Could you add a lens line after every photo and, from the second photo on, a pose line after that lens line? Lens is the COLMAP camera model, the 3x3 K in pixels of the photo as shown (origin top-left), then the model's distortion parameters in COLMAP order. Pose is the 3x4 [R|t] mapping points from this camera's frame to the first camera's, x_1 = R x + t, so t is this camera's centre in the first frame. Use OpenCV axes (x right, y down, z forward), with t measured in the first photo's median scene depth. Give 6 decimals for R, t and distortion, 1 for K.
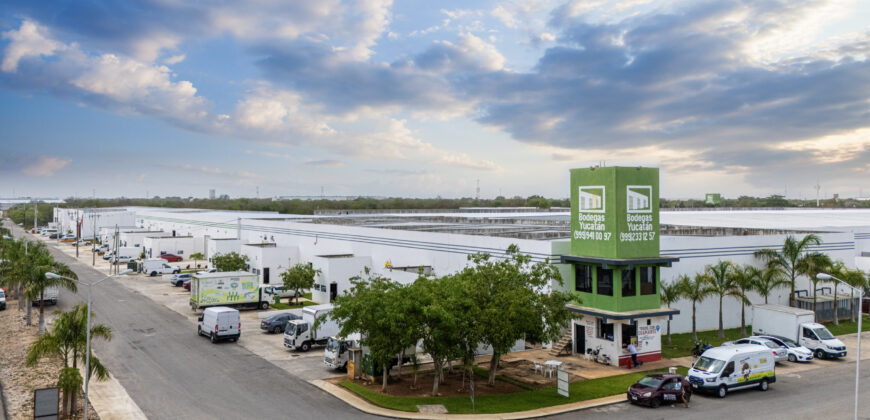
lens RADIAL K [[728.7, 0, 371.5], [0, 728.7, 189.0], [0, 0, 1]] dist [0.042249, -0.035291]
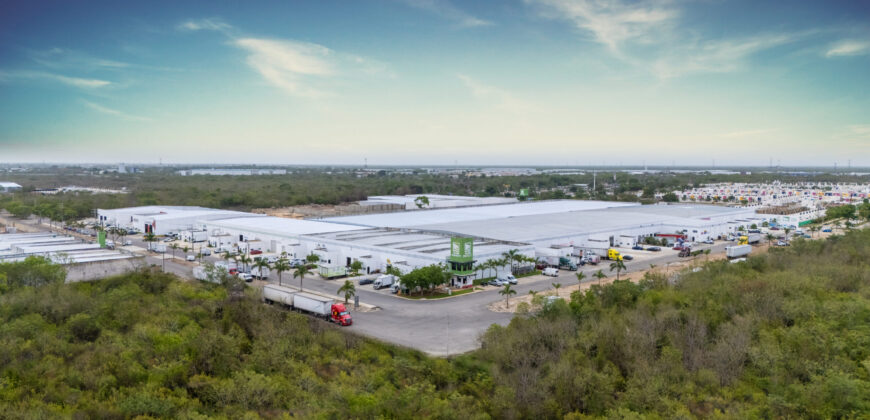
lens RADIAL K [[649.2, 0, 433.9], [0, 649.2, 204.3], [0, 0, 1]] dist [0.034337, -0.035051]
pose [[0.964320, -0.014029, 0.264367, -0.702420], [-0.006335, 0.997086, 0.076018, -0.458746], [-0.264663, -0.074980, 0.961422, -2.206153]]
